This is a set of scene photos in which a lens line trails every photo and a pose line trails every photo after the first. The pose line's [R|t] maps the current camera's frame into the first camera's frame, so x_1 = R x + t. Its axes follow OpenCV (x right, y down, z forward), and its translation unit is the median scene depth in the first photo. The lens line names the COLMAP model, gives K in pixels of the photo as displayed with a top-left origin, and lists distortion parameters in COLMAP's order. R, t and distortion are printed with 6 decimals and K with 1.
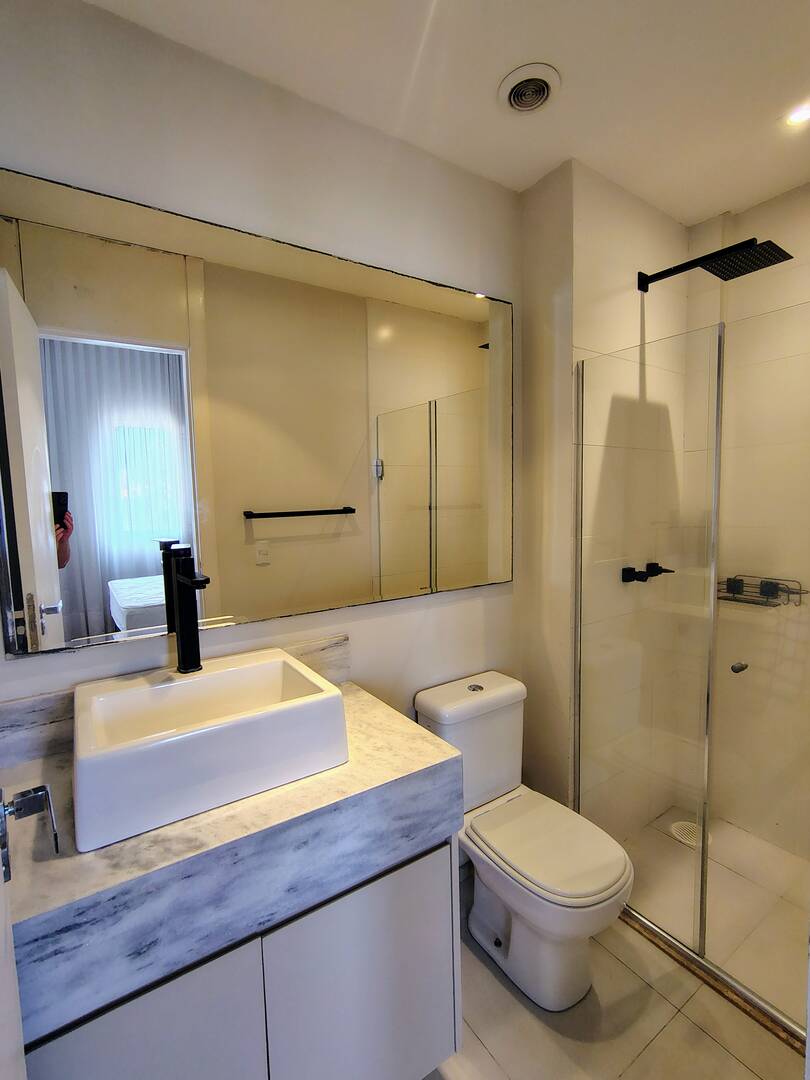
lens RADIAL K [[504.0, 0, 405.0], [0, 504.0, 540.0], [0, 0, 1]] dist [0.000515, 0.001273]
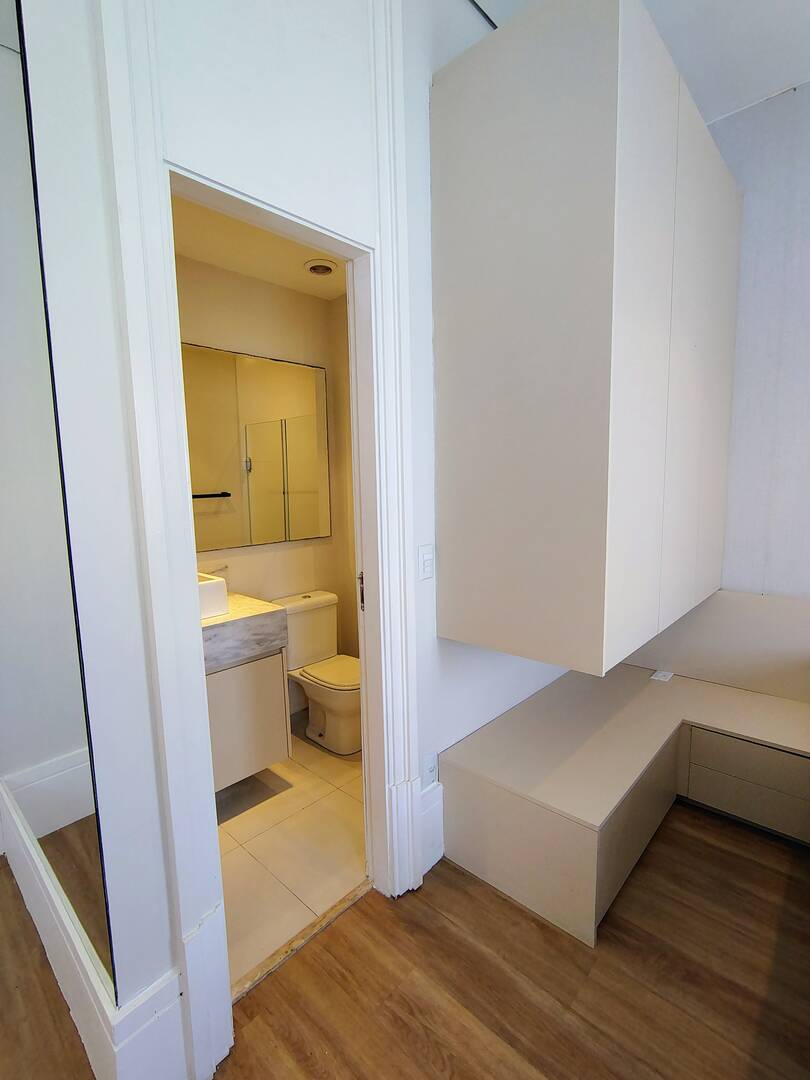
lens RADIAL K [[501.0, 0, 400.6], [0, 501.0, 543.2], [0, 0, 1]] dist [-0.000954, 0.000477]
pose [[0.974585, -0.024005, 0.222730, 0.070949], [0.017120, 0.999316, 0.032792, 0.055627], [-0.223365, -0.028146, 0.974329, -0.669037]]
